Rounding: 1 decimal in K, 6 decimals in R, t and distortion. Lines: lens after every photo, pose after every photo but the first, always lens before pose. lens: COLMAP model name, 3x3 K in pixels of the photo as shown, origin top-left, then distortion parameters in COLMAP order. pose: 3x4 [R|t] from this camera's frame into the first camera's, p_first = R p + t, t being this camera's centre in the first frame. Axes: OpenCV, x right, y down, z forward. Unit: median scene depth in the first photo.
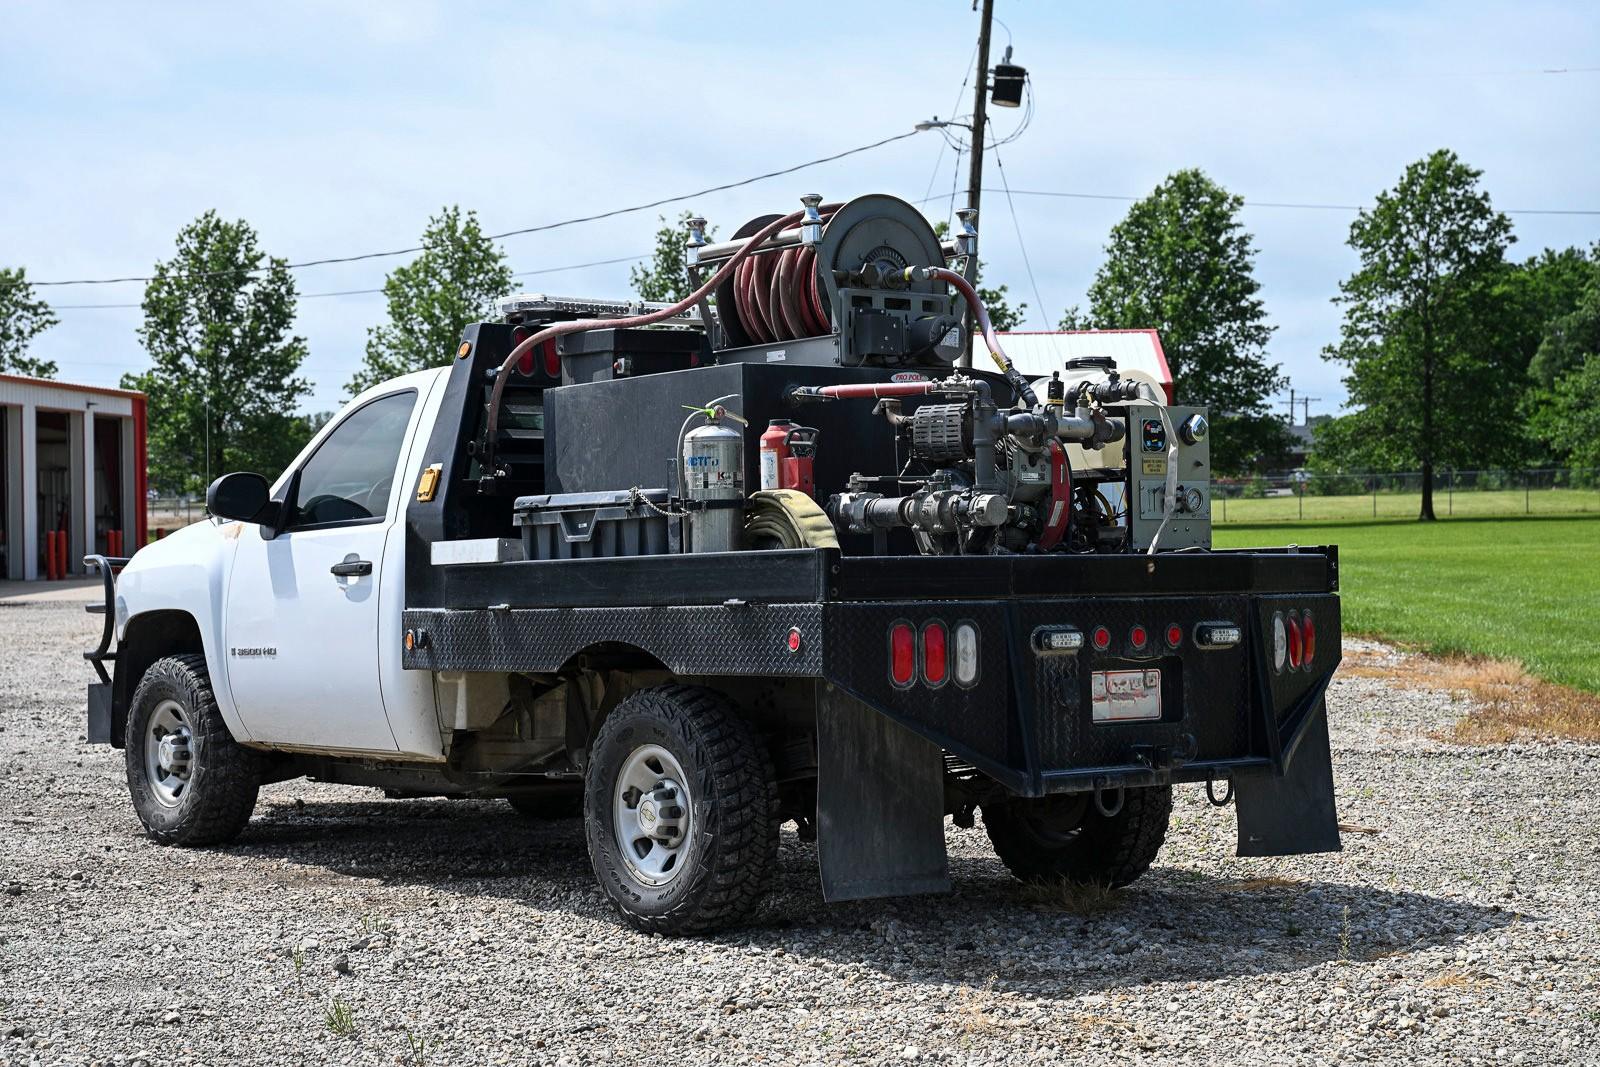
lens RADIAL K [[2556.8, 0, 800.0], [0, 2556.8, 533.5], [0, 0, 1]] dist [0.005121, -0.139161]
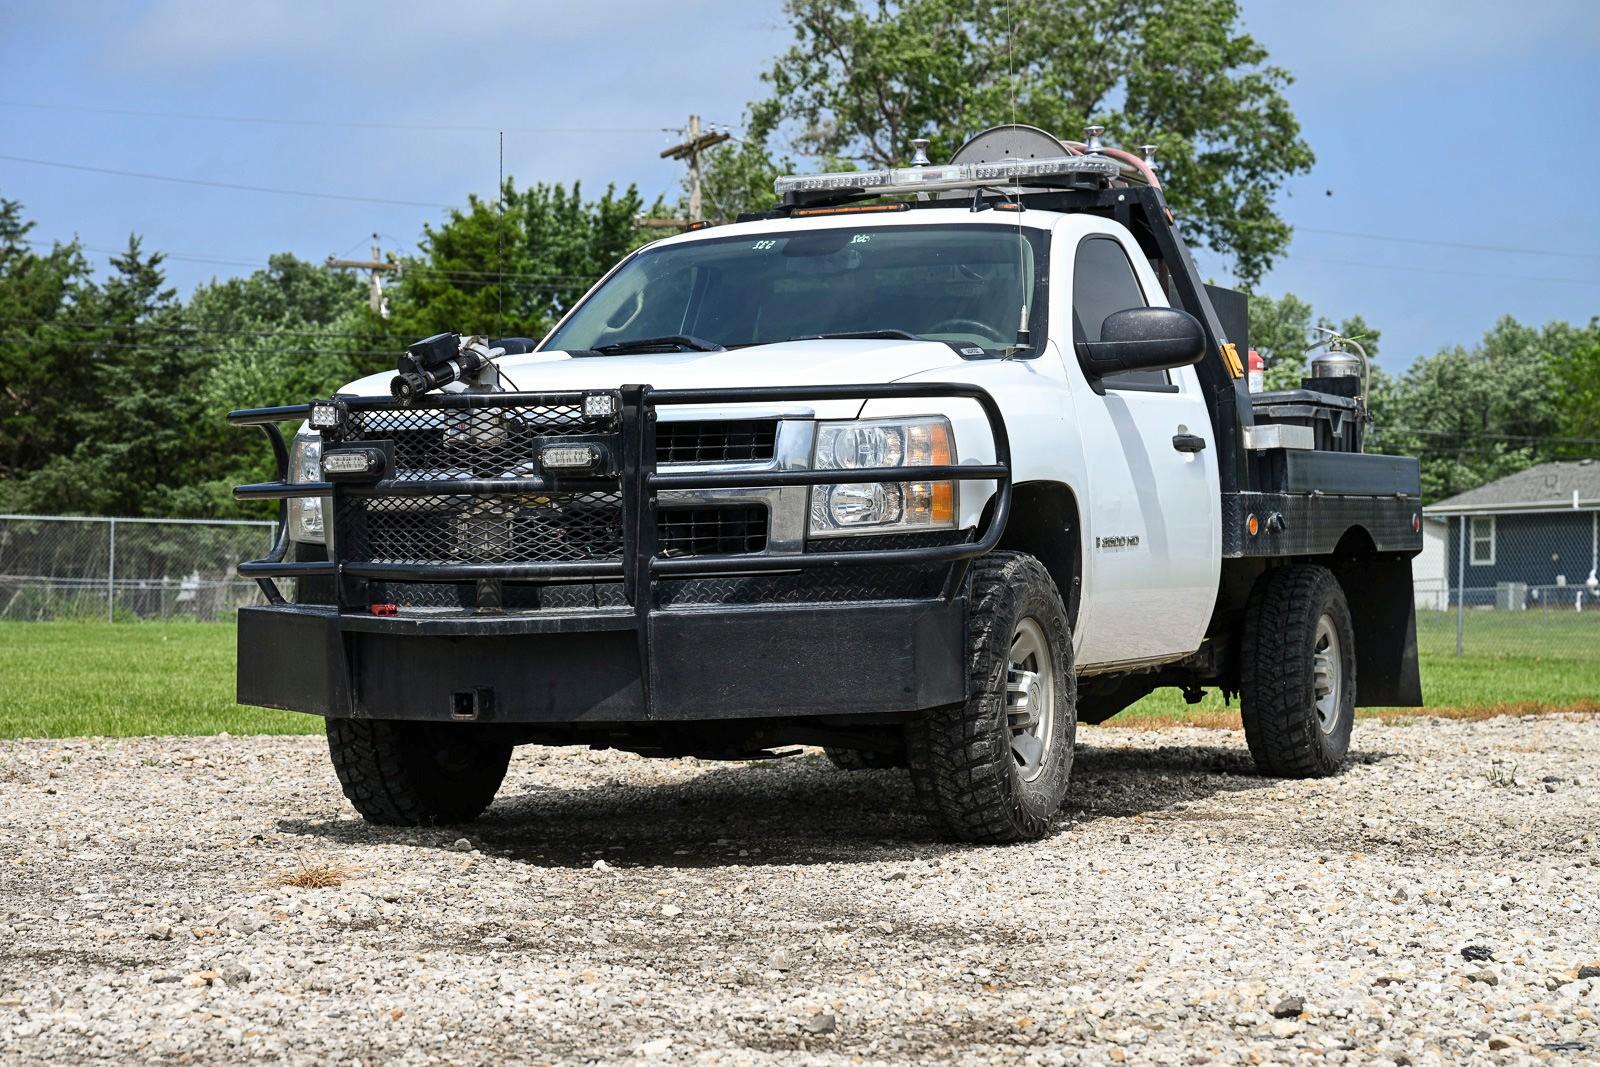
lens RADIAL K [[3140.0, 0, 800.0], [0, 3140.0, 533.5], [0, 0, 1]] dist [0.058626, -0.482898]
pose [[-0.466044, 0.024691, 0.884417, -1.097841], [-0.003496, 0.999551, -0.029747, 0.079845], [-0.884755, -0.016955, -0.465749, 1.685148]]
